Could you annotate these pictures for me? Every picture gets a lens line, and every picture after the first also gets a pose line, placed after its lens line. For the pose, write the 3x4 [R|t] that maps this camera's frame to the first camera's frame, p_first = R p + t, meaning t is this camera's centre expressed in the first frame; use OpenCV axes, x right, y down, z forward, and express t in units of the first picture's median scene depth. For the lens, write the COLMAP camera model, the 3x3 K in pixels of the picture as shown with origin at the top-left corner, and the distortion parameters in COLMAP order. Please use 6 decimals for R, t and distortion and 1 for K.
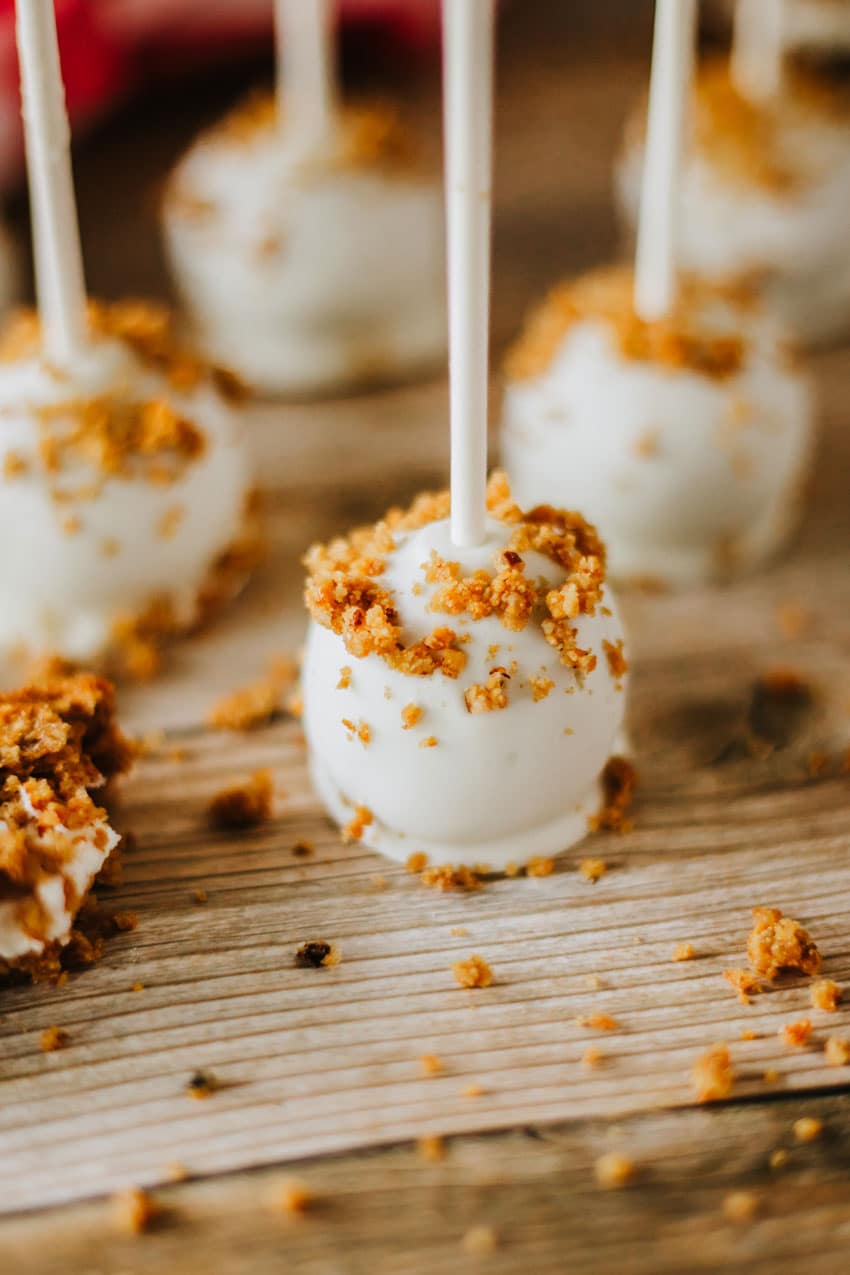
lens RADIAL K [[2571.2, 0, 425.0], [0, 2571.2, 637.5], [0, 0, 1]] dist [-0.289653, 0.115742]
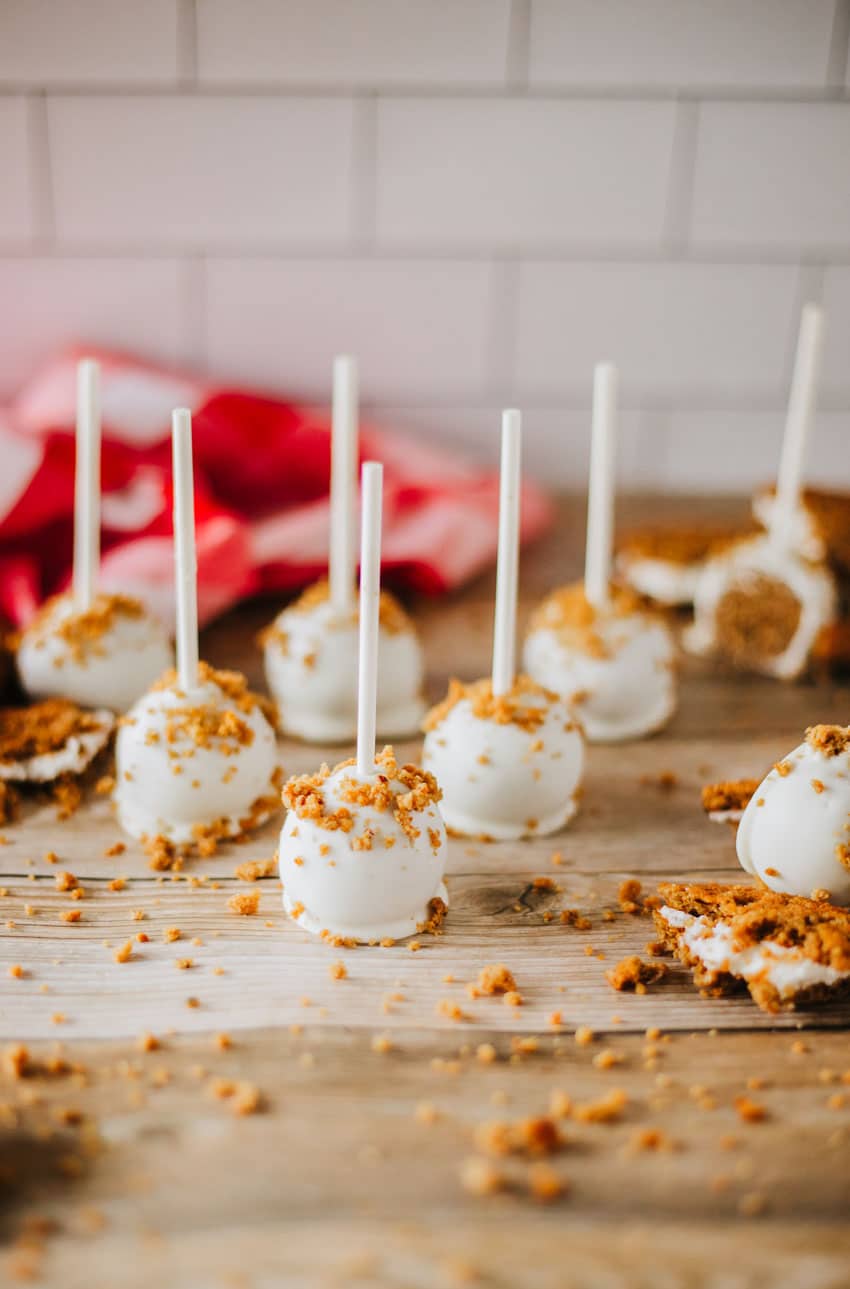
lens RADIAL K [[2321.3, 0, 425.0], [0, 2321.3, 644.5], [0, 0, 1]] dist [-0.218154, -0.019684]
pose [[0.991923, 0.071351, -0.104867, 0.248758], [-0.096713, 0.960385, -0.261357, 0.338125], [0.082065, 0.269388, 0.959529, -0.761725]]
